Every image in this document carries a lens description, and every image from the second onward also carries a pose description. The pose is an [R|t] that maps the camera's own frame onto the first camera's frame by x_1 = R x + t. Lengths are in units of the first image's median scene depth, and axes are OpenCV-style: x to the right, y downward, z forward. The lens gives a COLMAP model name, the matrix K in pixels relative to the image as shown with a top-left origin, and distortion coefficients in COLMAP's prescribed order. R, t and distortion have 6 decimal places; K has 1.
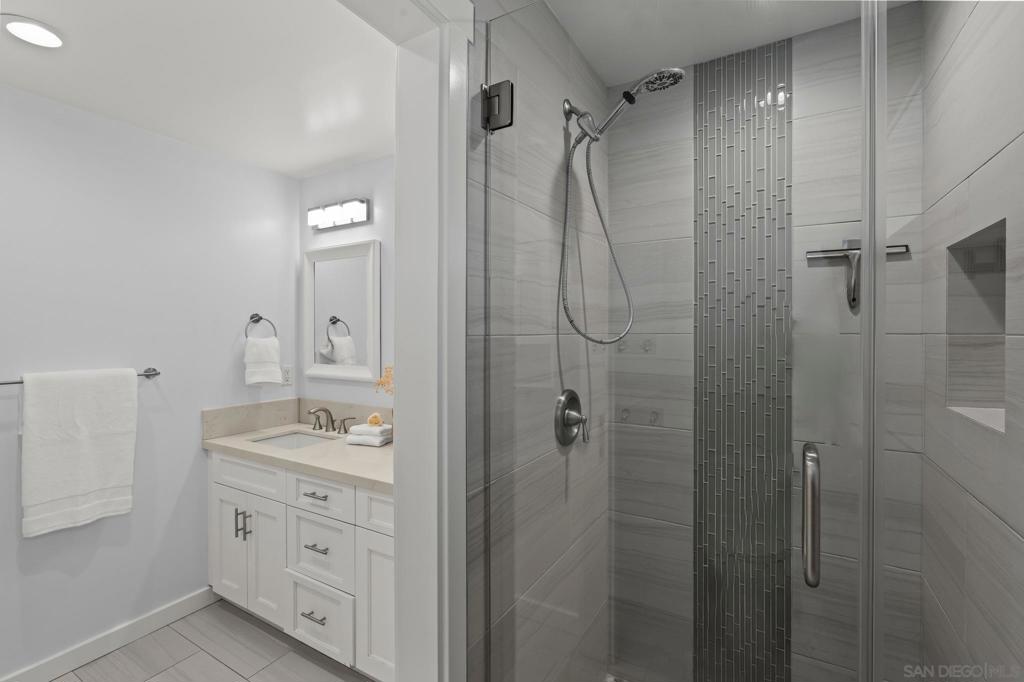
lens RADIAL K [[460.2, 0, 512.6], [0, 460.2, 336.0], [0, 0, 1]] dist [-0.001996, 0.001531]
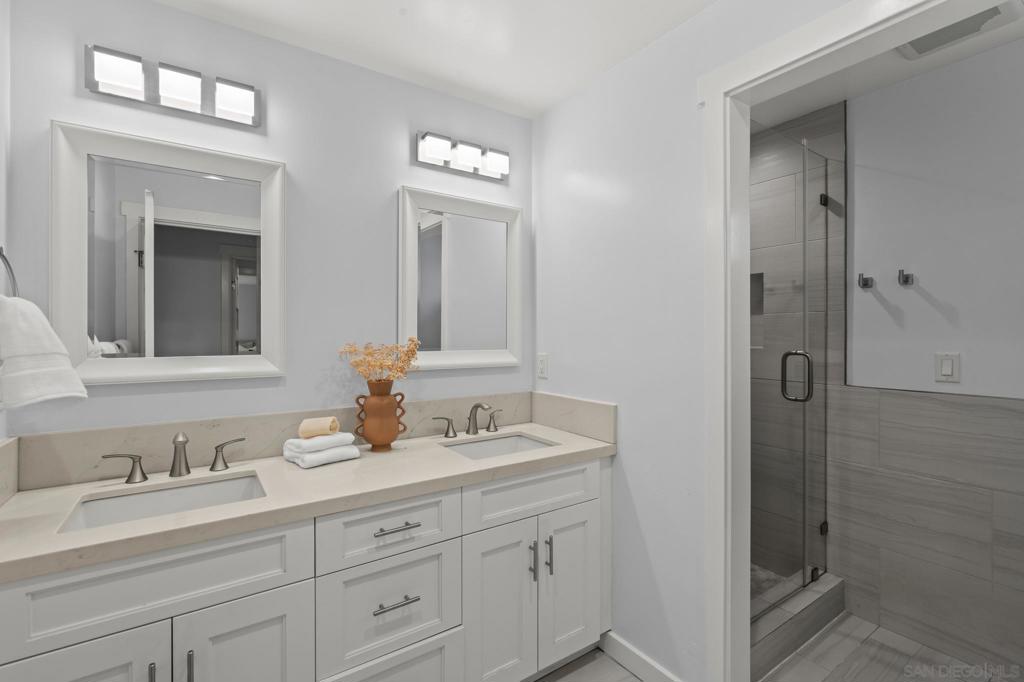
lens RADIAL K [[460.2, 0, 513.1], [0, 460.2, 341.3], [0, 0, 1]] dist [-0.001996, 0.001531]
pose [[0.430633, -0.000362, 0.902527, -0.958210], [0.004132, 0.999990, -0.001570, 0.063716], [-0.902518, 0.004405, 0.430631, 0.526628]]
